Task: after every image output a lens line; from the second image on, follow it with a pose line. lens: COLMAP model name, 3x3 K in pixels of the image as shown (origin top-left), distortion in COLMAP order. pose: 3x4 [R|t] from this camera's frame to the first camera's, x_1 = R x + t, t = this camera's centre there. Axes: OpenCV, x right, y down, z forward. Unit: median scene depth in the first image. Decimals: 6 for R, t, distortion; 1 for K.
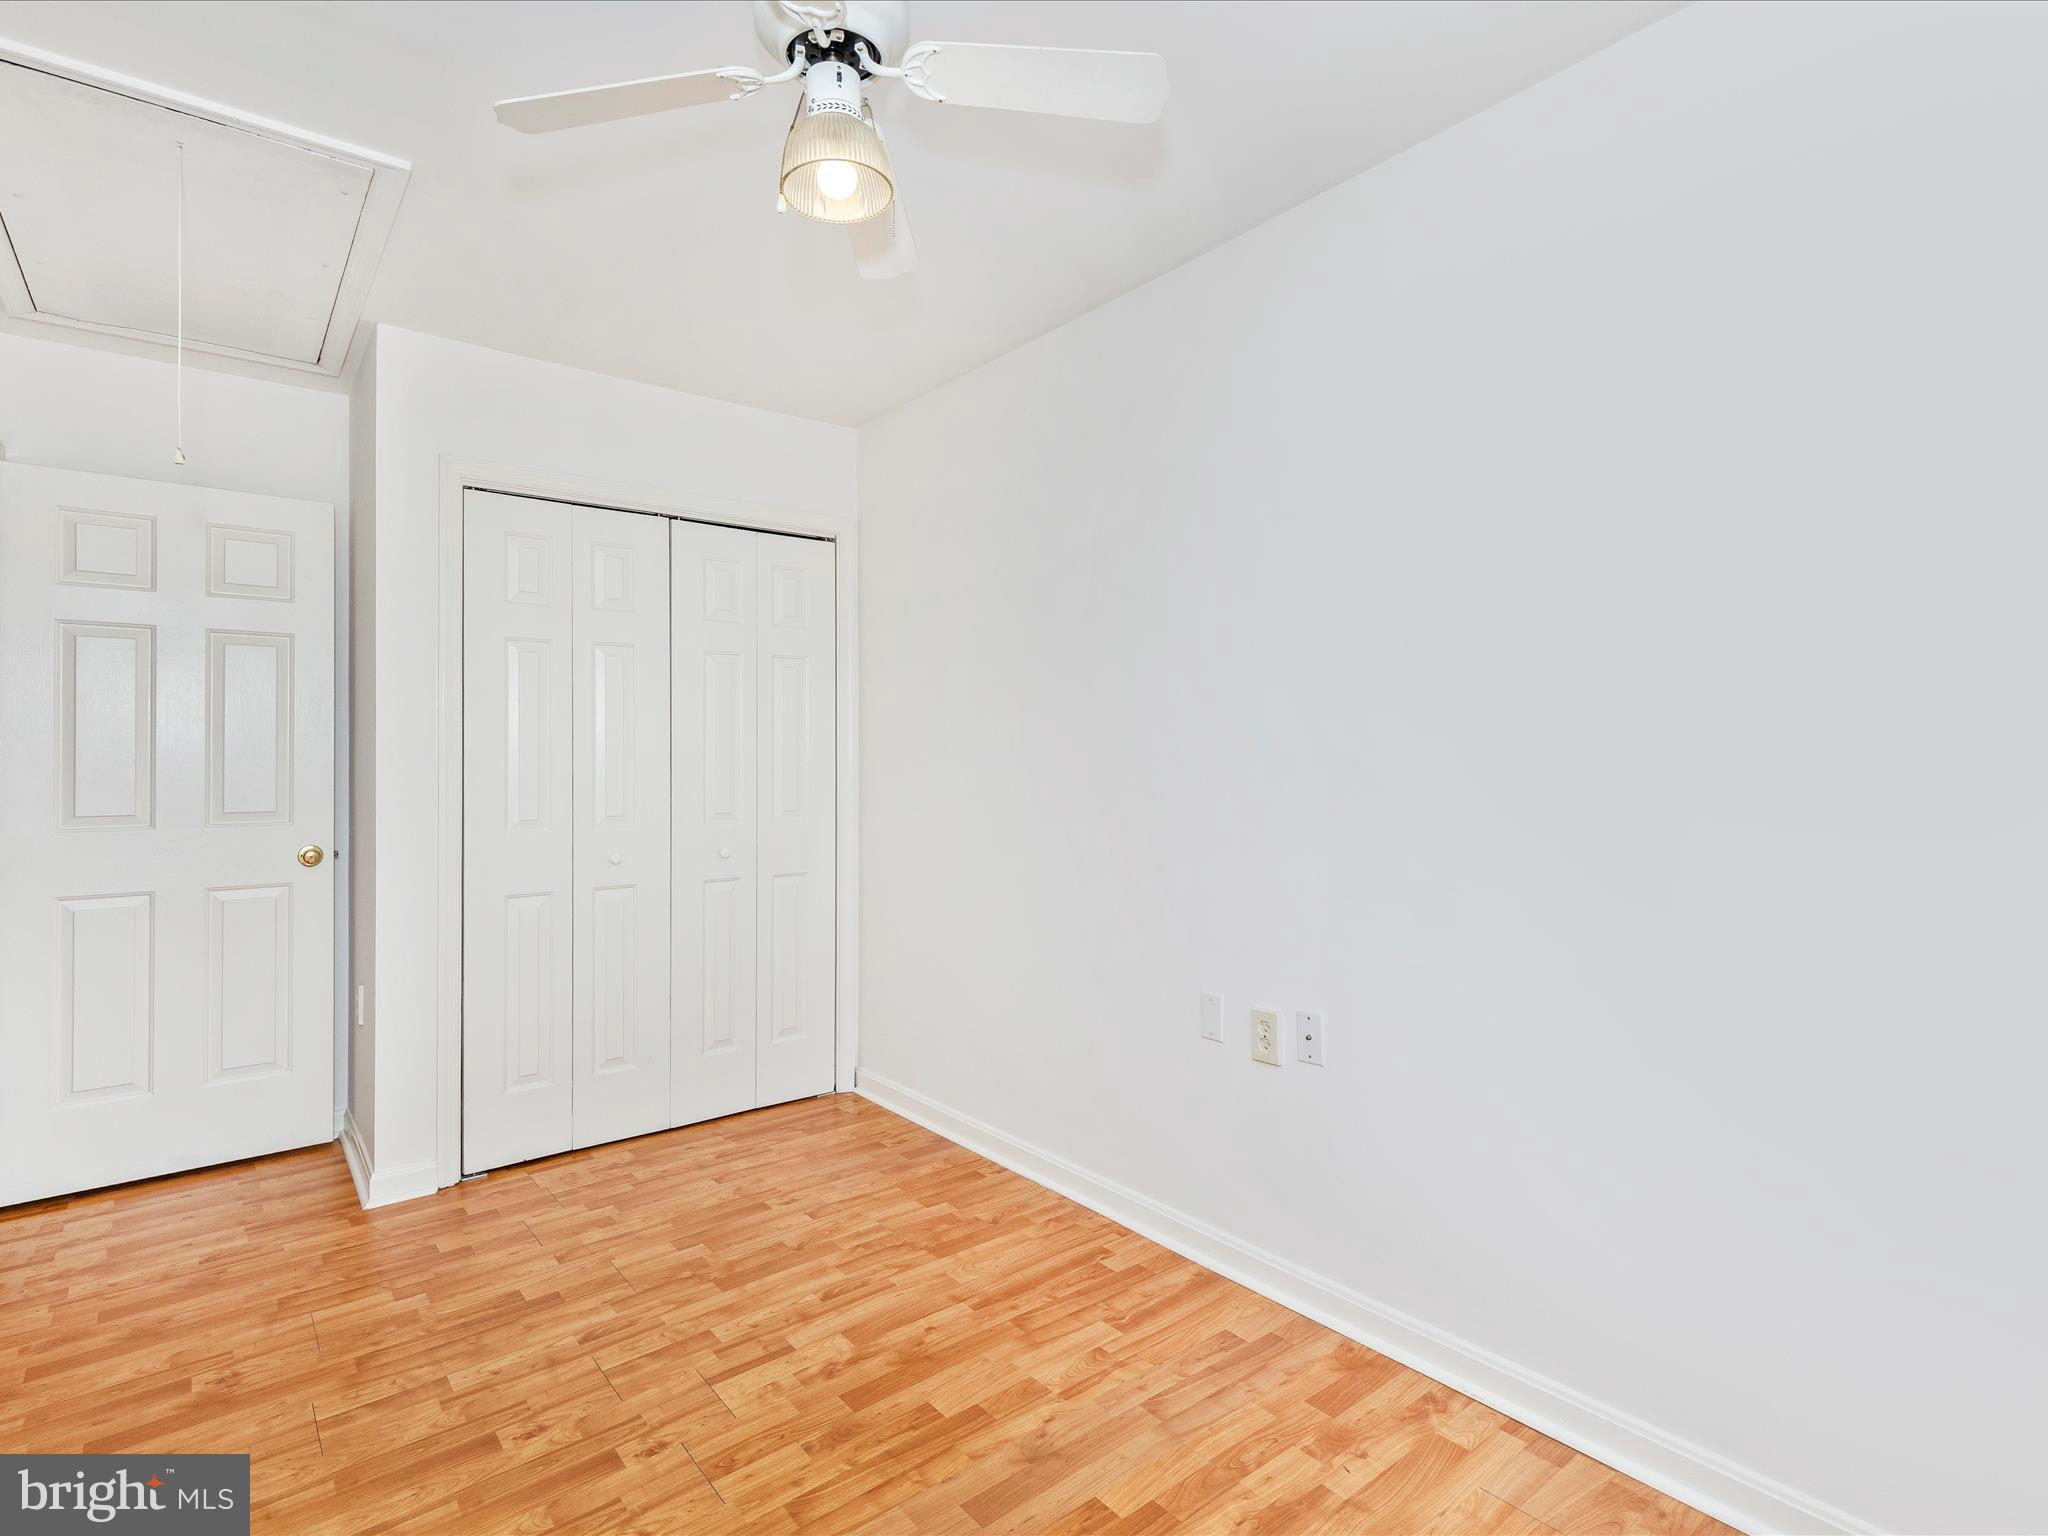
lens RADIAL K [[1044.5, 0, 1025.4], [0, 1044.5, 748.9], [0, 0, 1]] dist [0.004865, -0.001519]
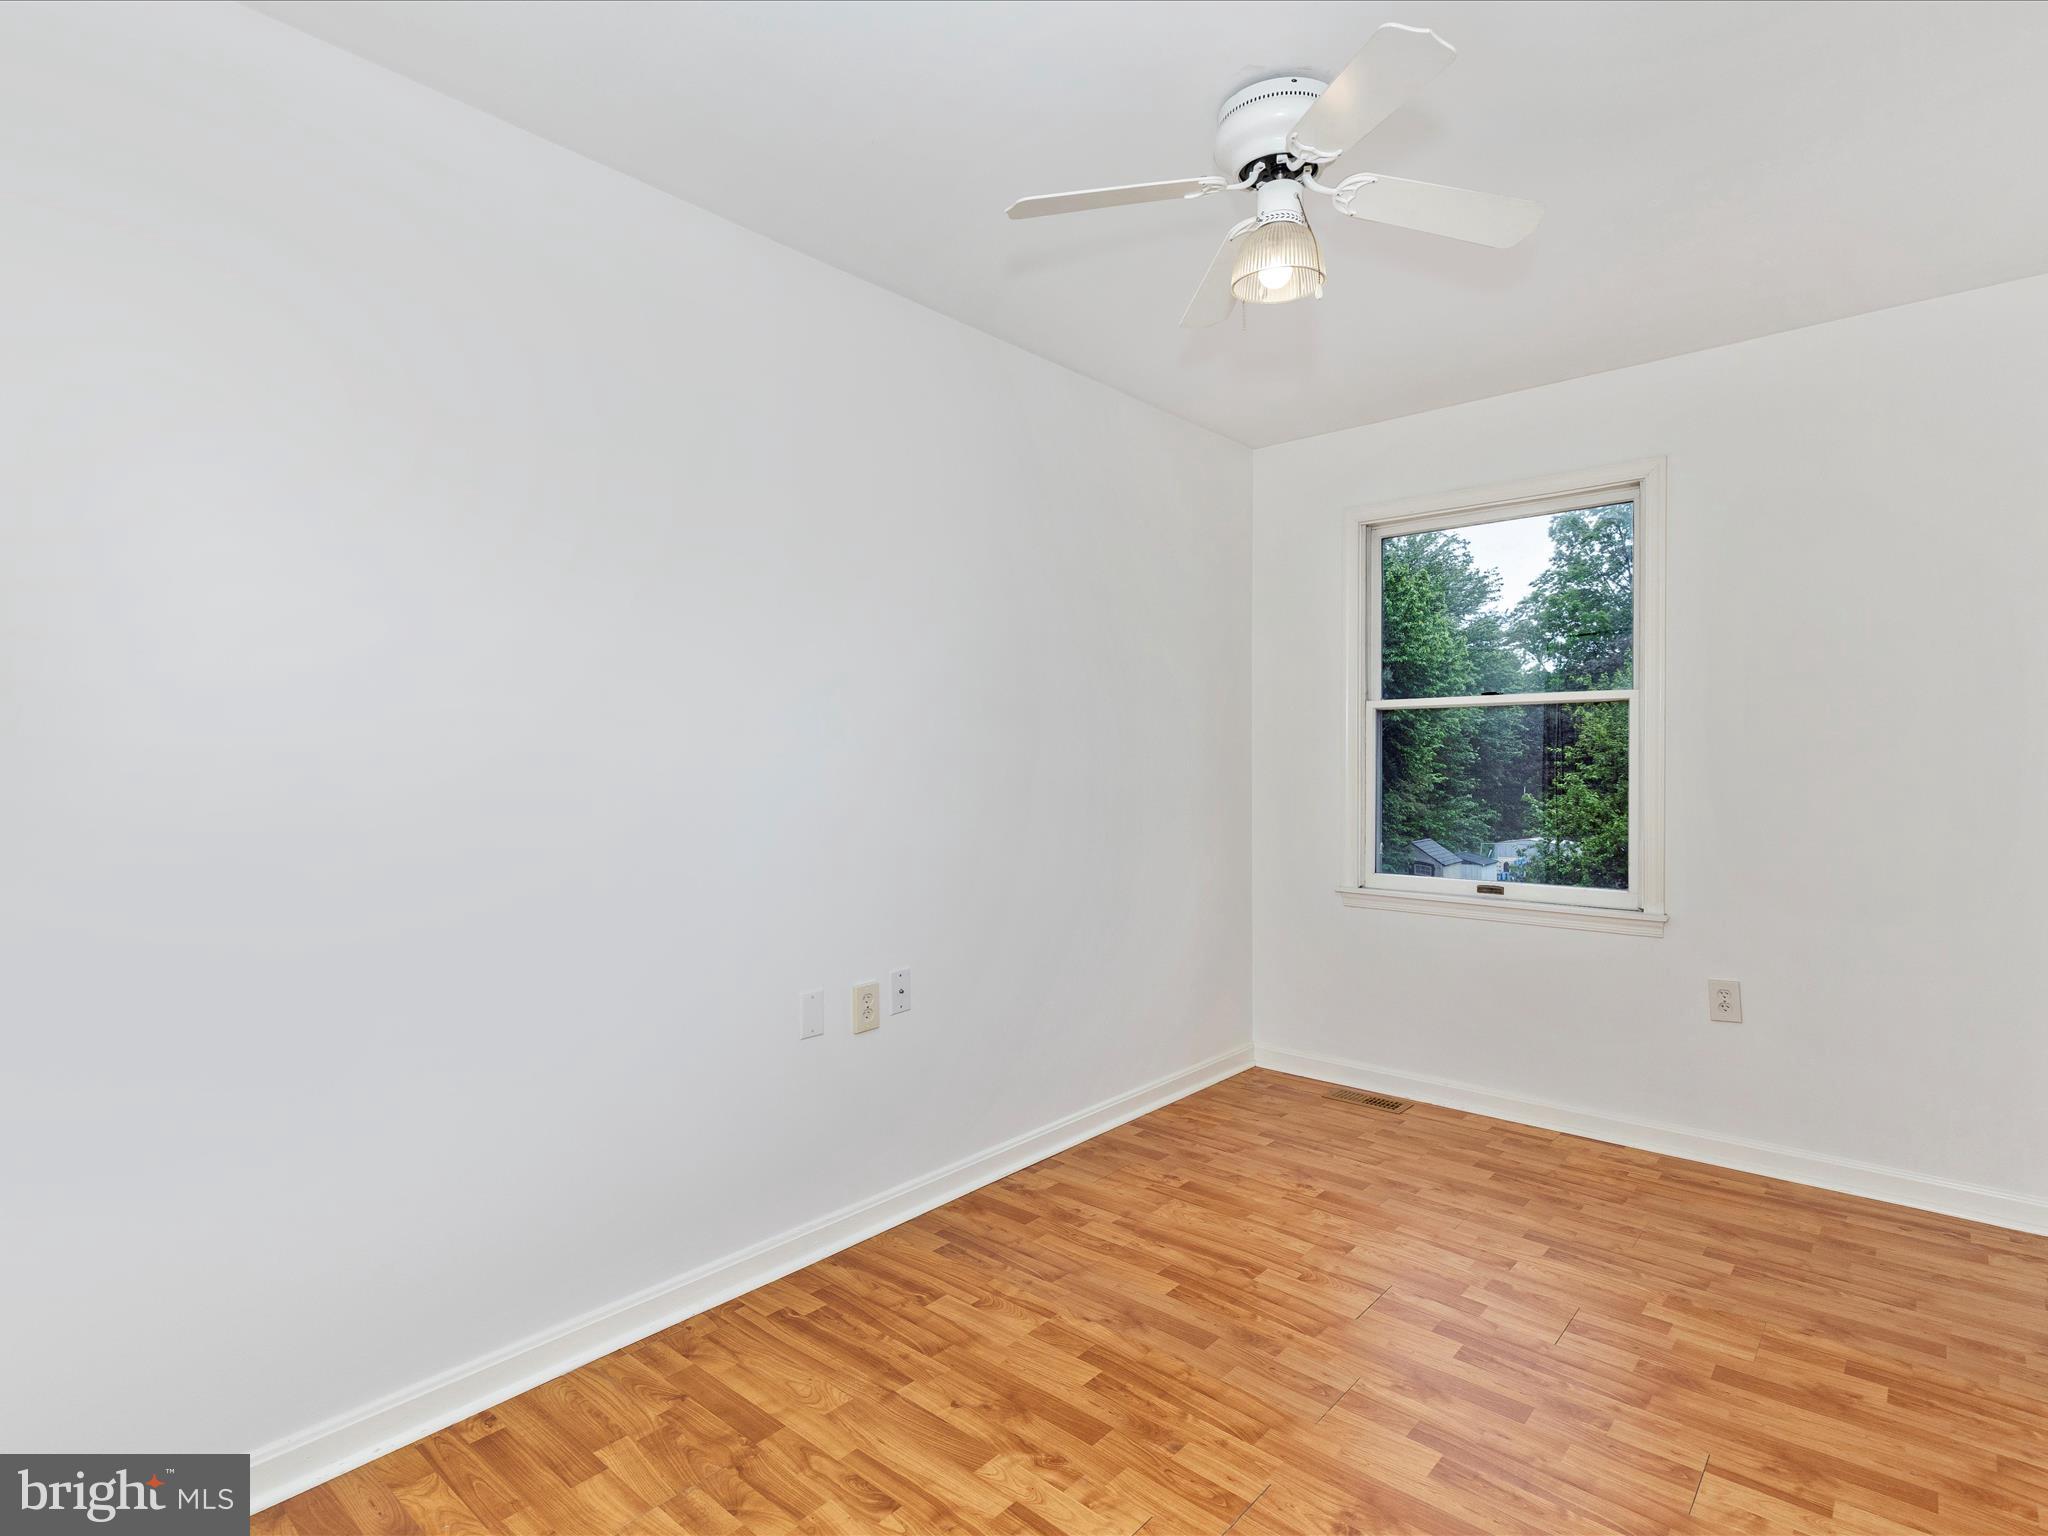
lens RADIAL K [[1044.5, 0, 1031.3], [0, 1044.5, 767.5], [0, 0, 1]] dist [0.004865, -0.001519]
pose [[-0.172496, 0.004306, 0.985001, -0.979801], [0.003225, 0.999988, -0.003806, 0.024267], [-0.985005, 0.002521, -0.172508, 1.100613]]
